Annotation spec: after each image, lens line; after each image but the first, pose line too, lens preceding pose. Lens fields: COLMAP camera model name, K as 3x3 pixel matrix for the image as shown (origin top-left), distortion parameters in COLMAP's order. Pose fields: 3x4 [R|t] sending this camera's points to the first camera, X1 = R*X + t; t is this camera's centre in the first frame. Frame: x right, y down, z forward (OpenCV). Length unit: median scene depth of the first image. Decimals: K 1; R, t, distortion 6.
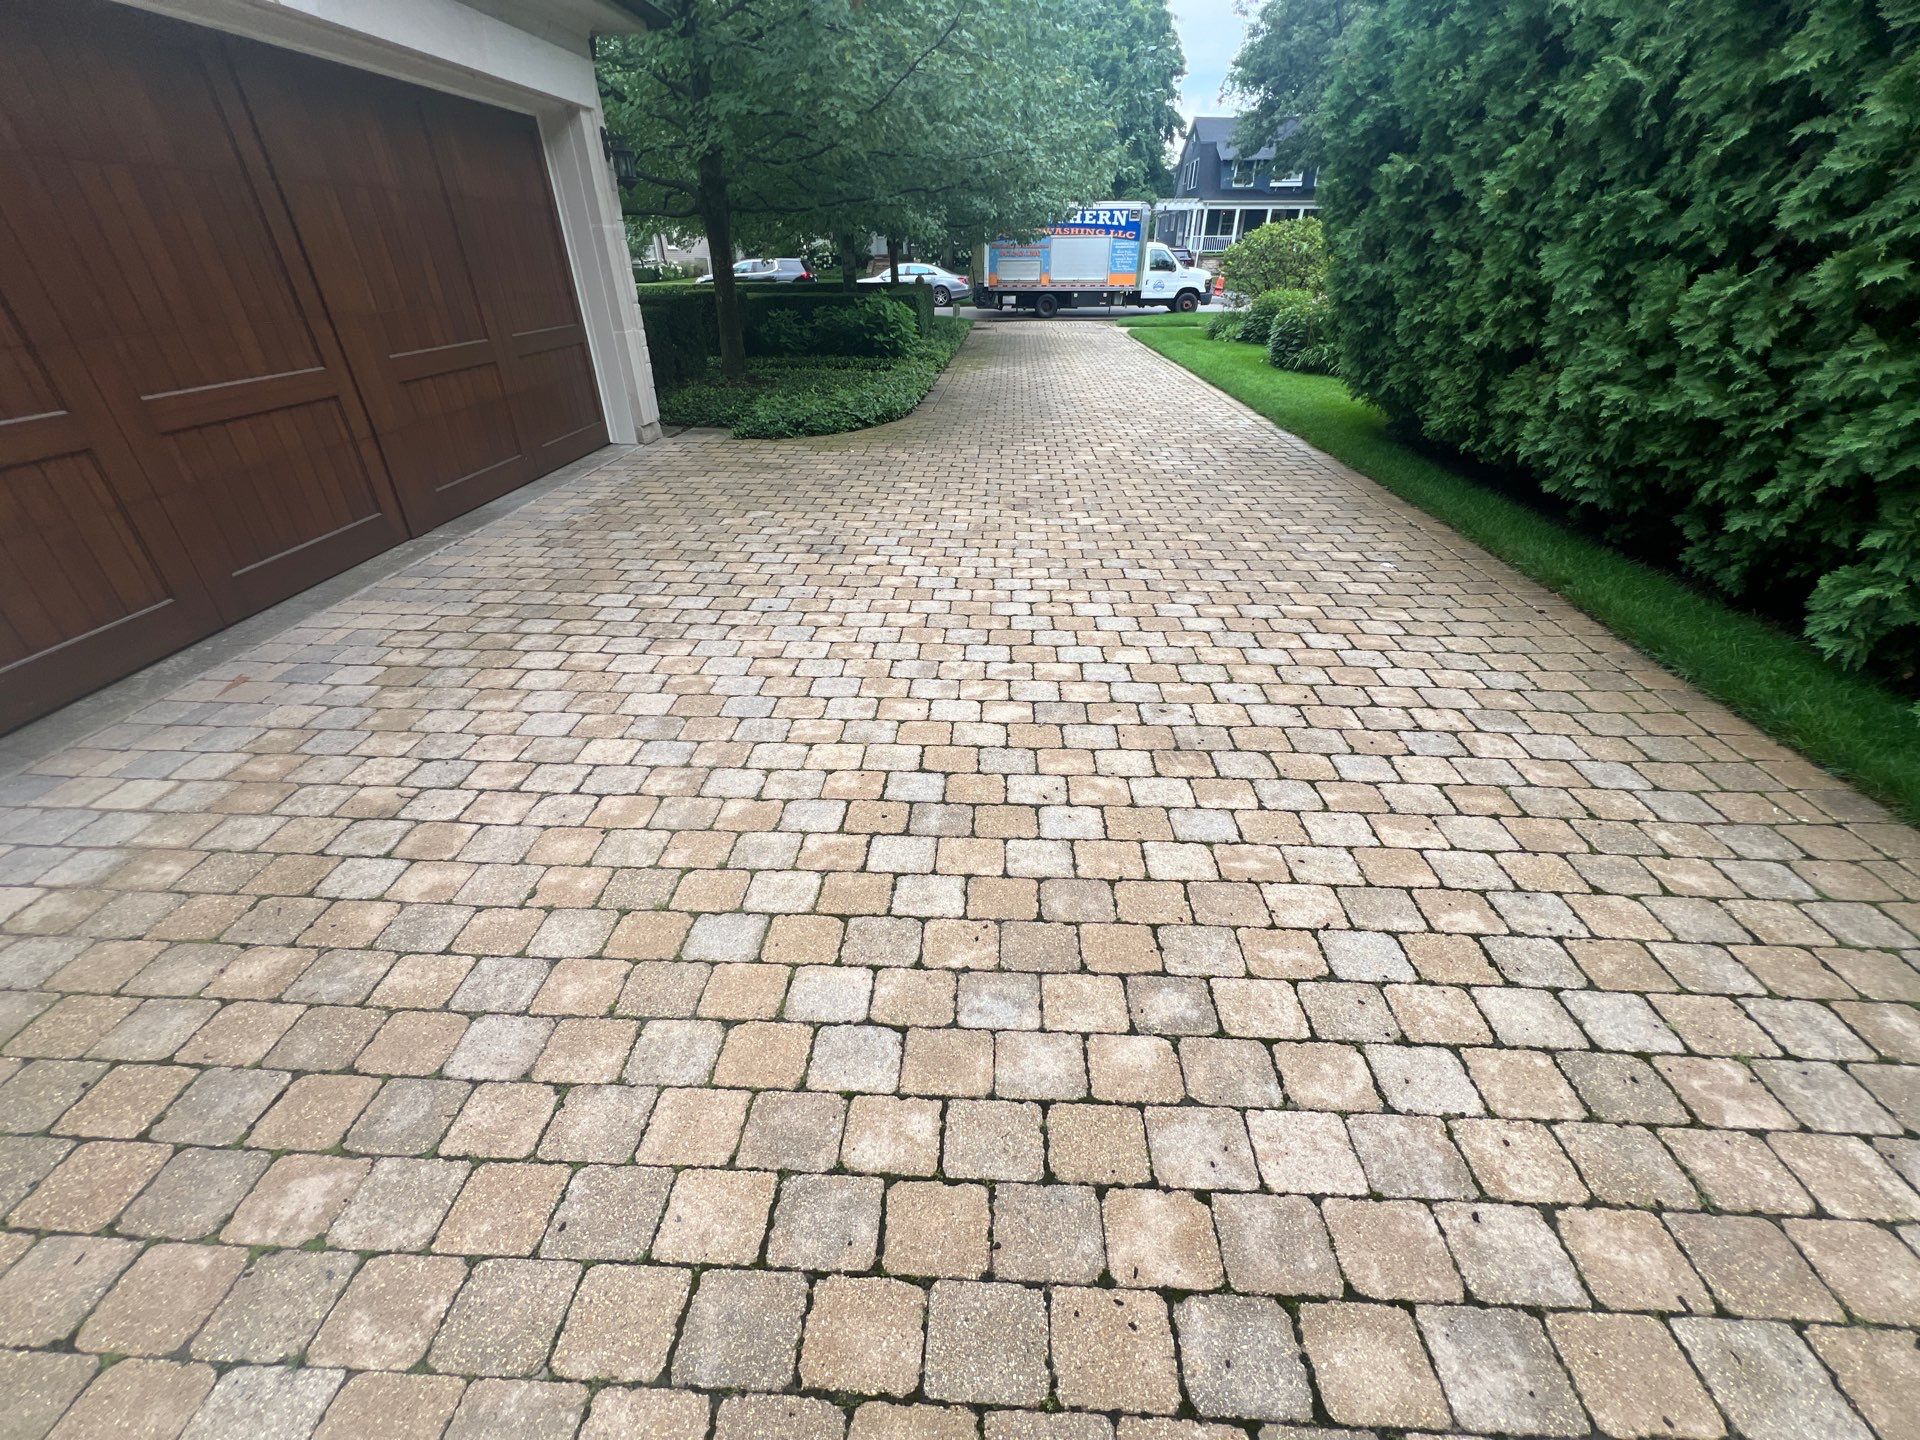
lens RADIAL K [[764.3, 0, 961.4], [0, 764.3, 723.9], [0, 0, 1]] dist [-0.000344, -0.000268]
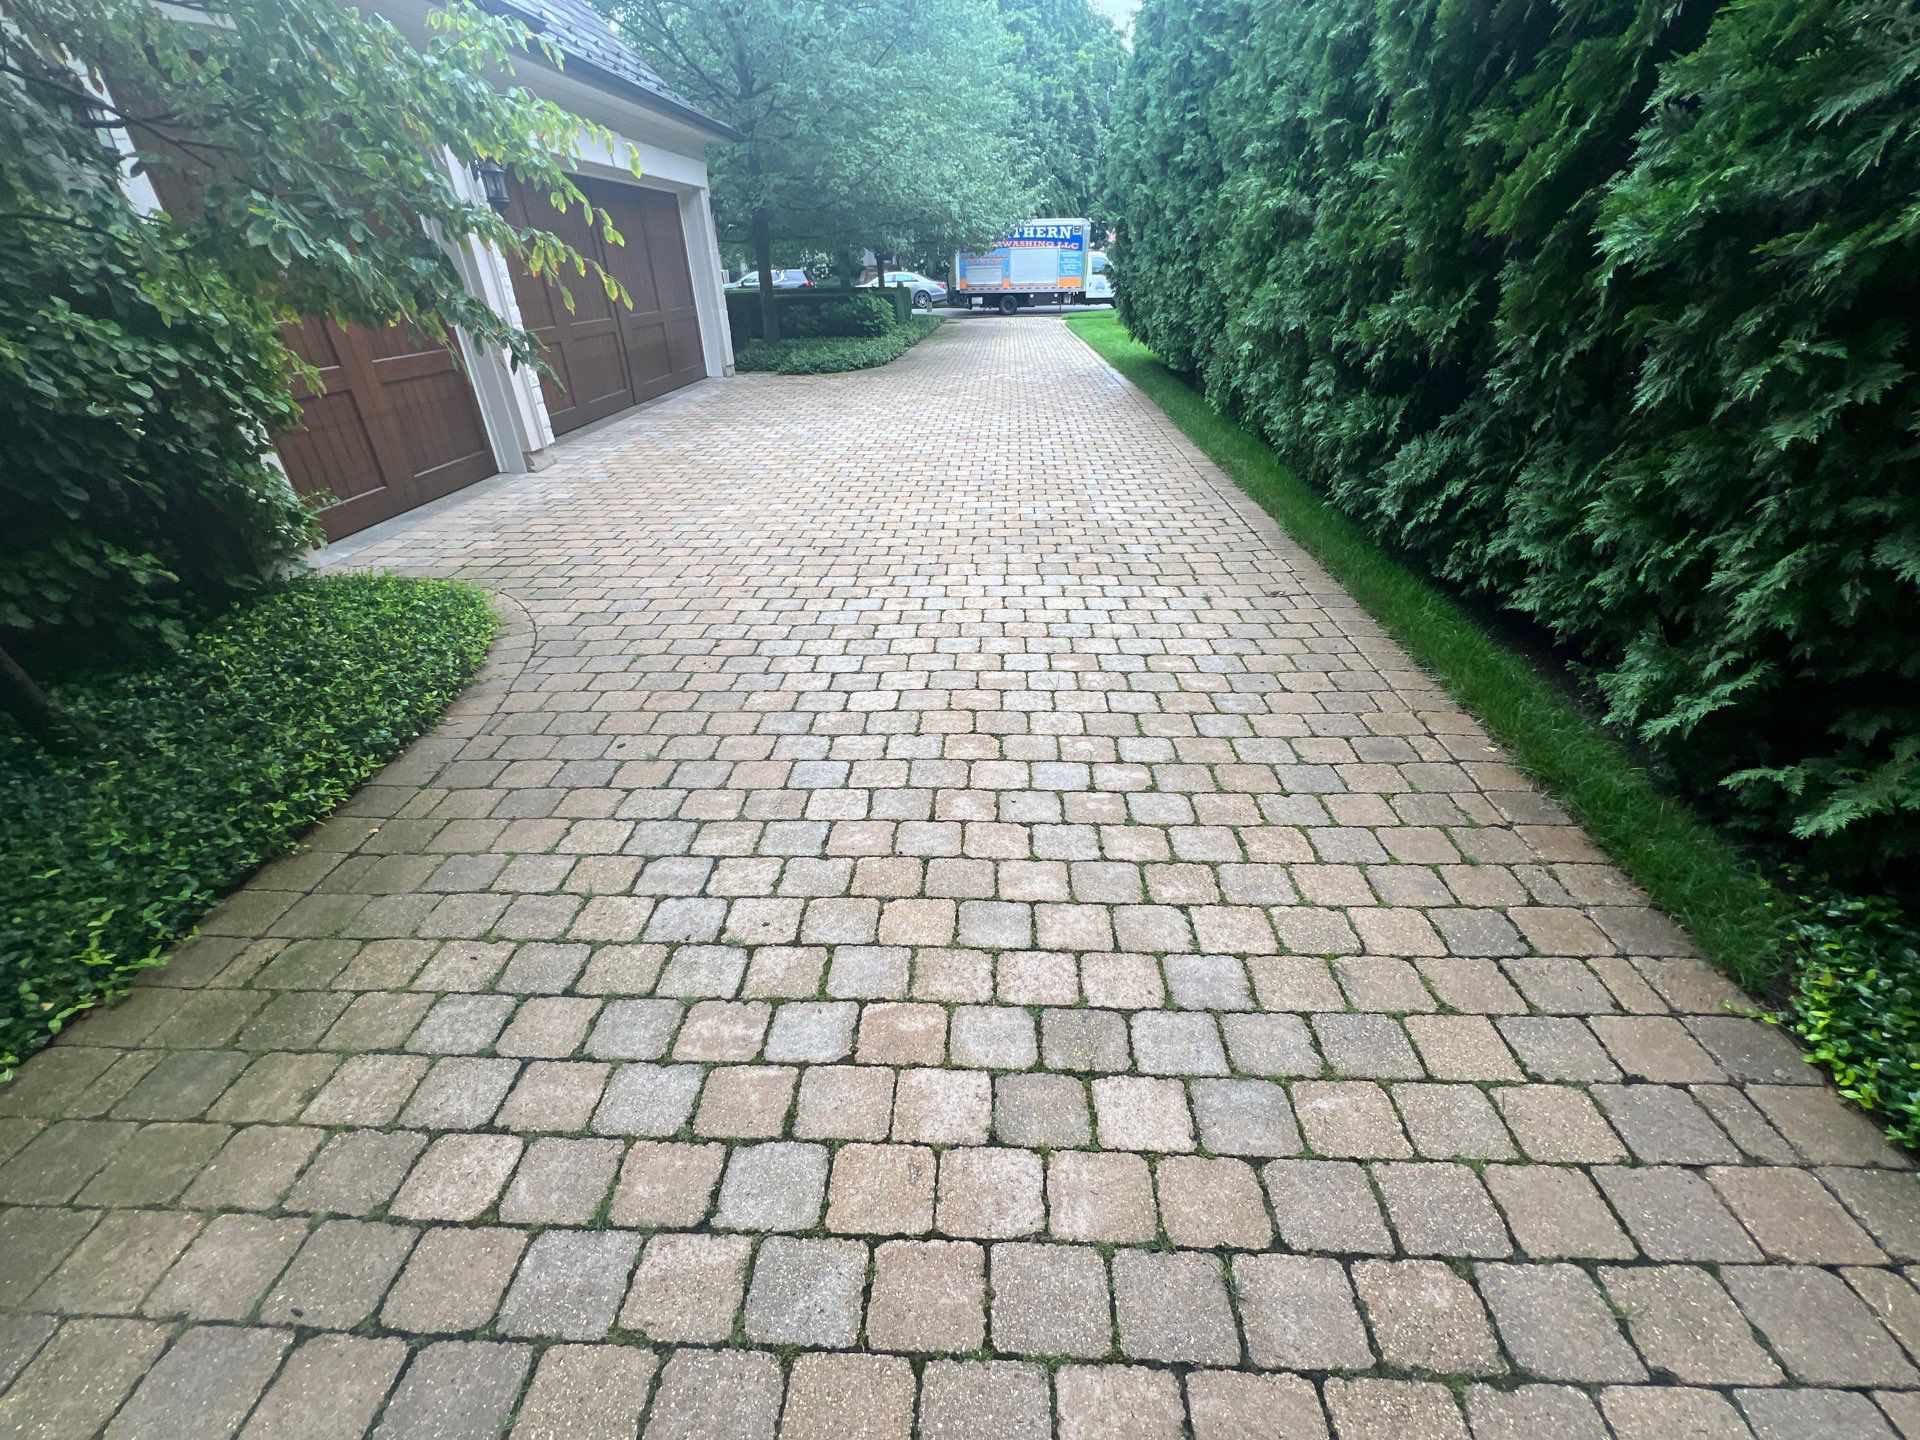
lens RADIAL K [[764.3, 0, 961.4], [0, 764.3, 723.9], [0, 0, 1]] dist [-0.000344, -0.000268]
pose [[0.999888, -0.014935, -0.000610, 0.028730], [0.014929, 0.999847, -0.009061, 0.126899], [0.000745, 0.009051, 0.999959, -0.205786]]
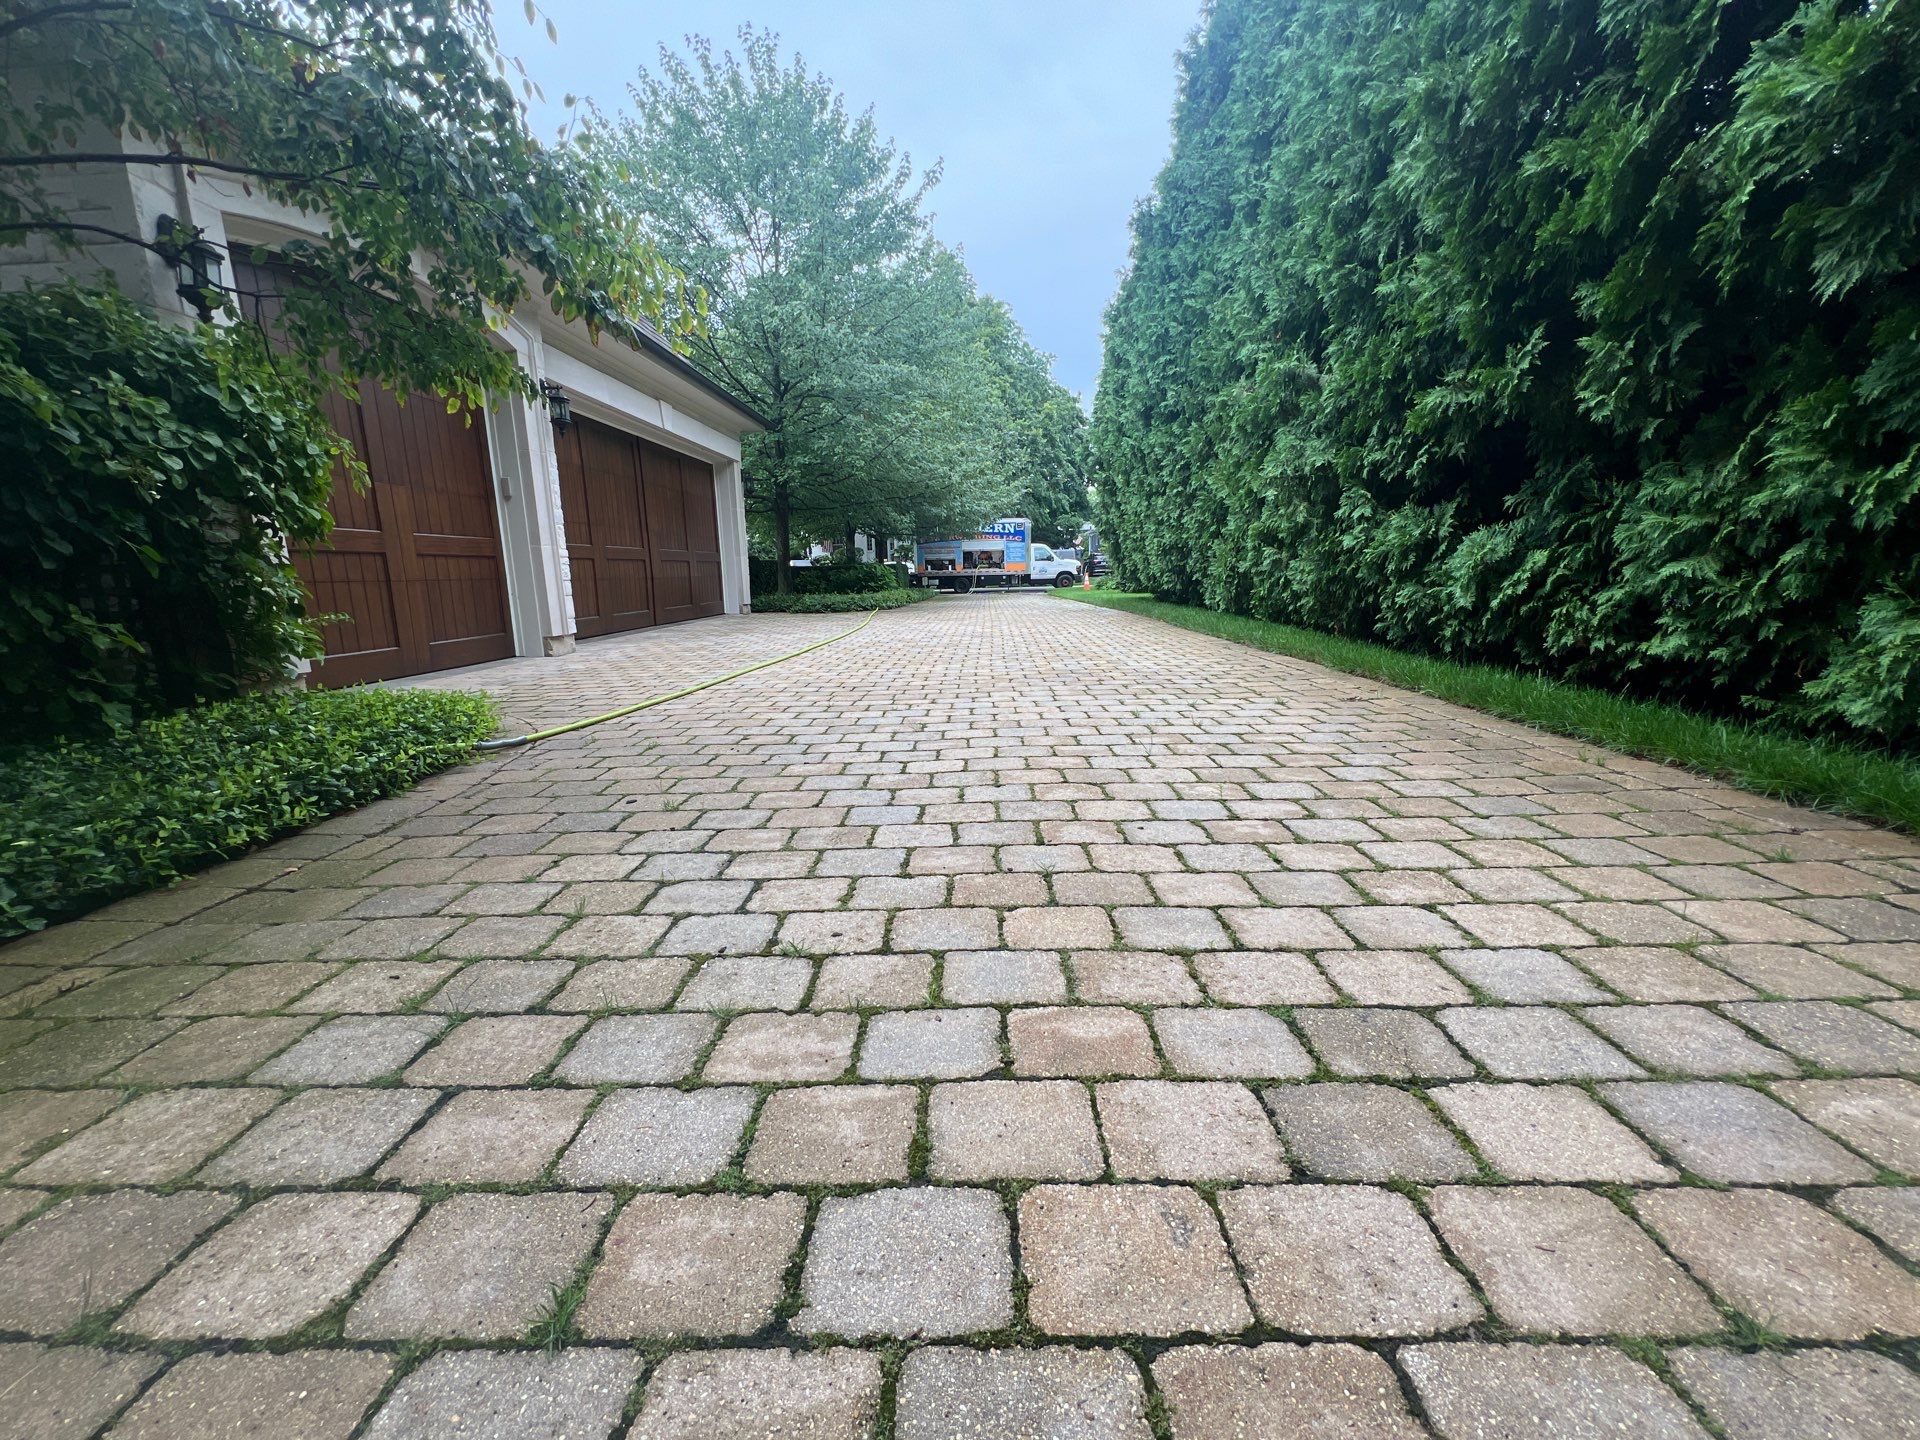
lens RADIAL K [[764.3, 0, 961.4], [0, 764.3, 723.9], [0, 0, 1]] dist [-0.000344, -0.000268]
pose [[0.999415, -0.024280, 0.024074, -1.946993], [0.031120, 0.937615, -0.346279, 3.979660], [-0.014165, 0.346826, 0.937823, 3.393026]]
